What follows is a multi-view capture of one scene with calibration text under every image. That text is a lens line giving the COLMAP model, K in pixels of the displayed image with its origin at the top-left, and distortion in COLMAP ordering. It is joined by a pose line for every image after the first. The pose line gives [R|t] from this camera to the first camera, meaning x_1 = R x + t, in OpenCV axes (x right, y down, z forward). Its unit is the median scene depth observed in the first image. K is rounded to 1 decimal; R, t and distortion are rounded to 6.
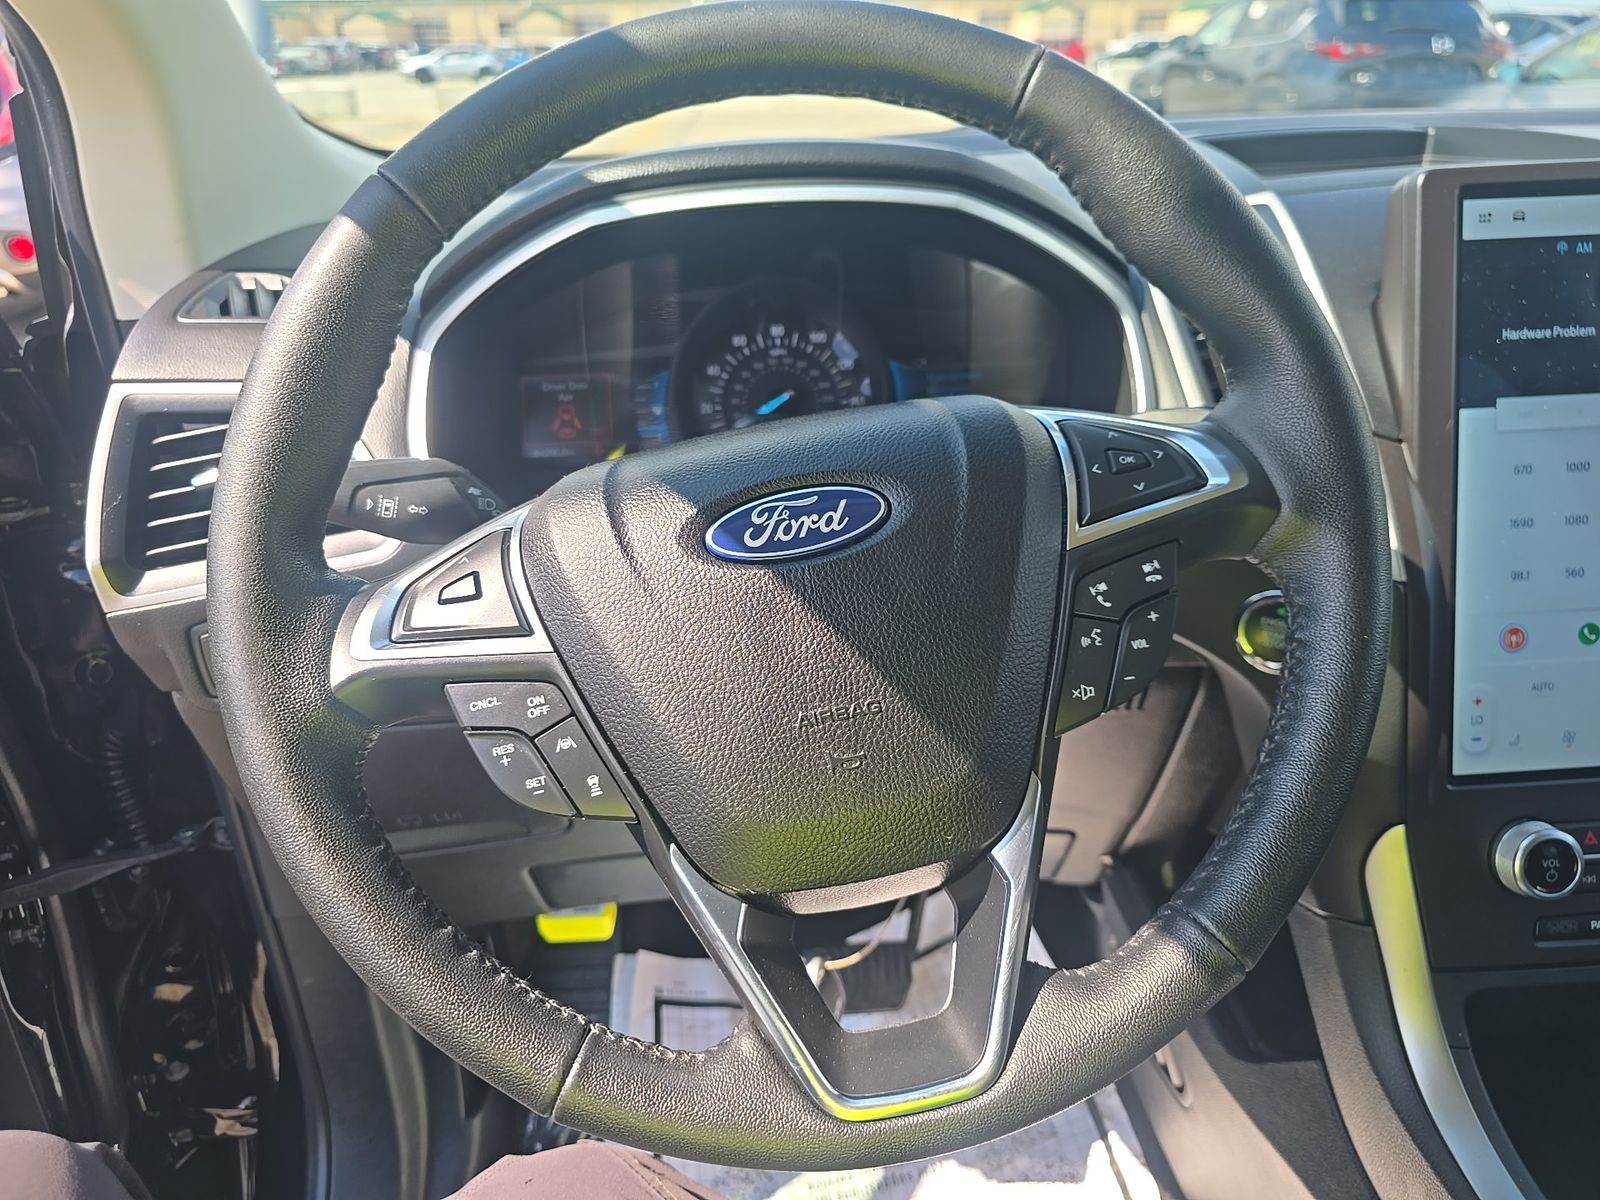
lens RADIAL K [[1034.4, 0, 800.0], [0, 1034.4, 600.0], [0, 0, 1]] dist [0.027451, -0.039381]
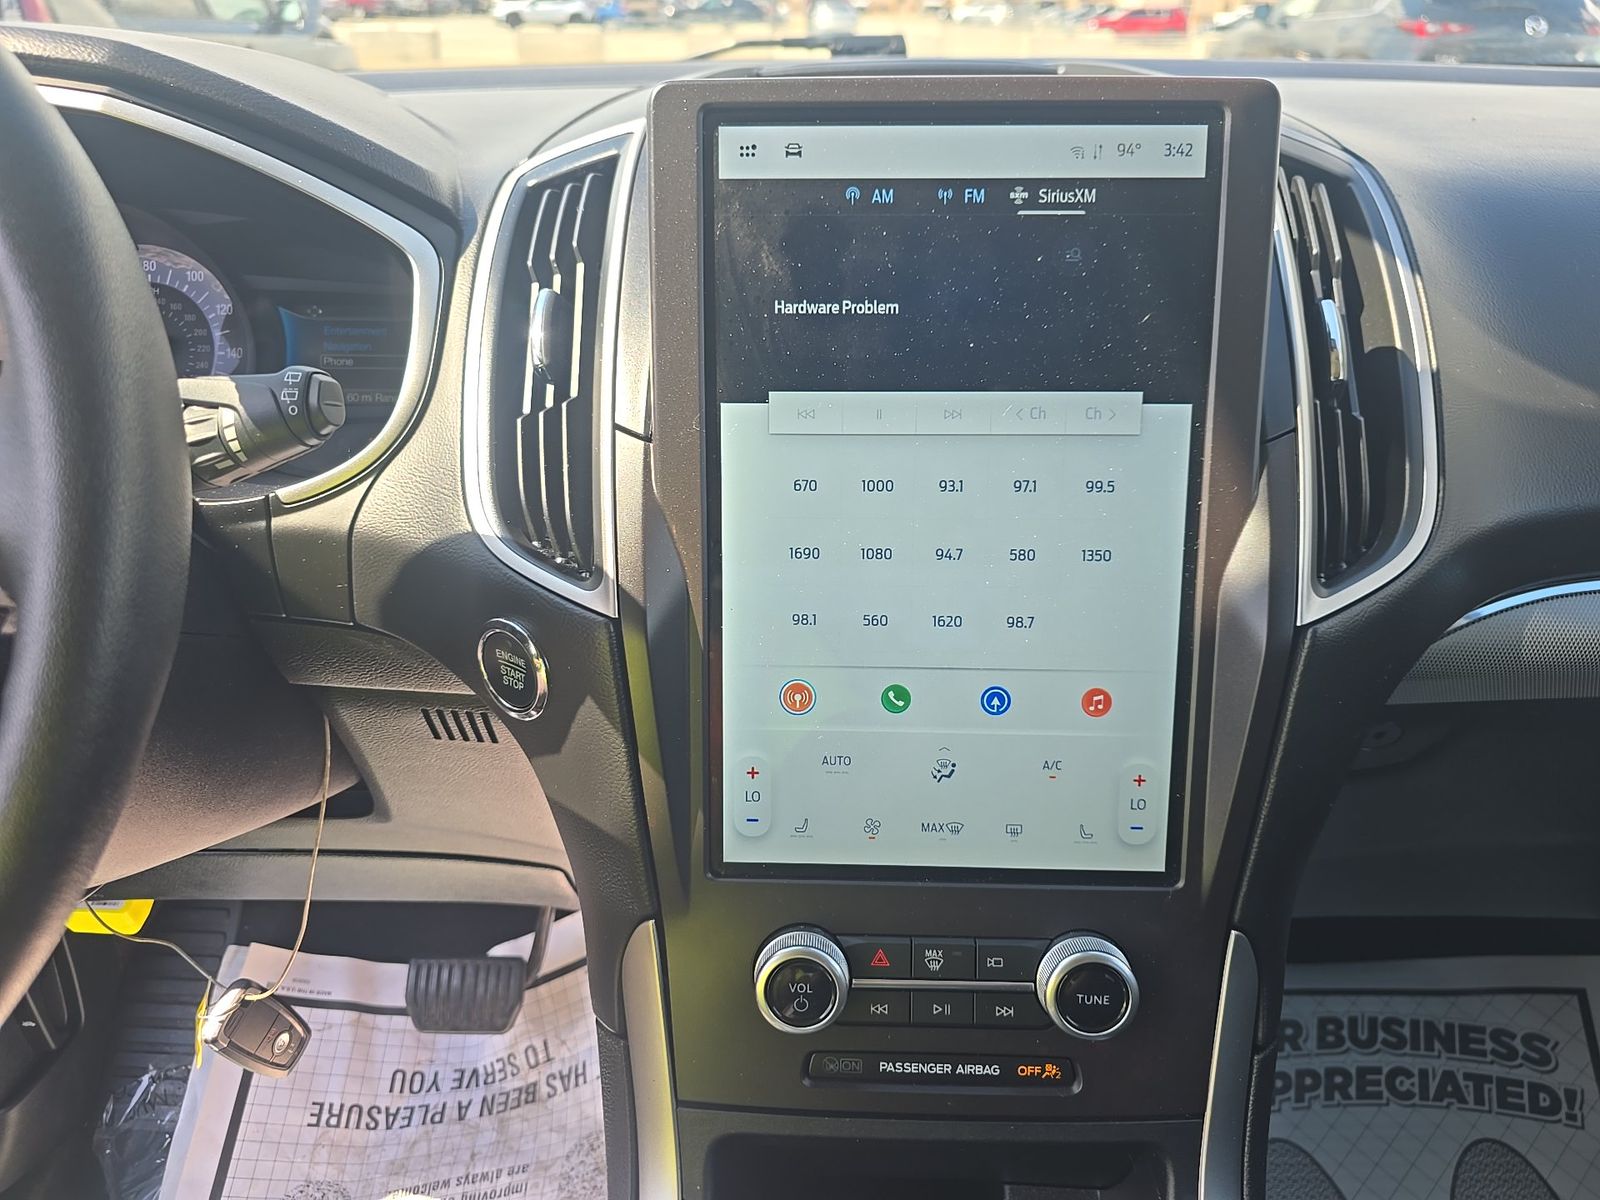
lens RADIAL K [[1034.4, 0, 800.0], [0, 1034.4, 600.0], [0, 0, 1]] dist [0.027451, -0.039381]
pose [[0.996418, 0.067132, -0.051432, 0.724410], [-0.065446, 0.997284, 0.033794, -0.063692], [0.053560, -0.030307, 0.998105, 0.217895]]
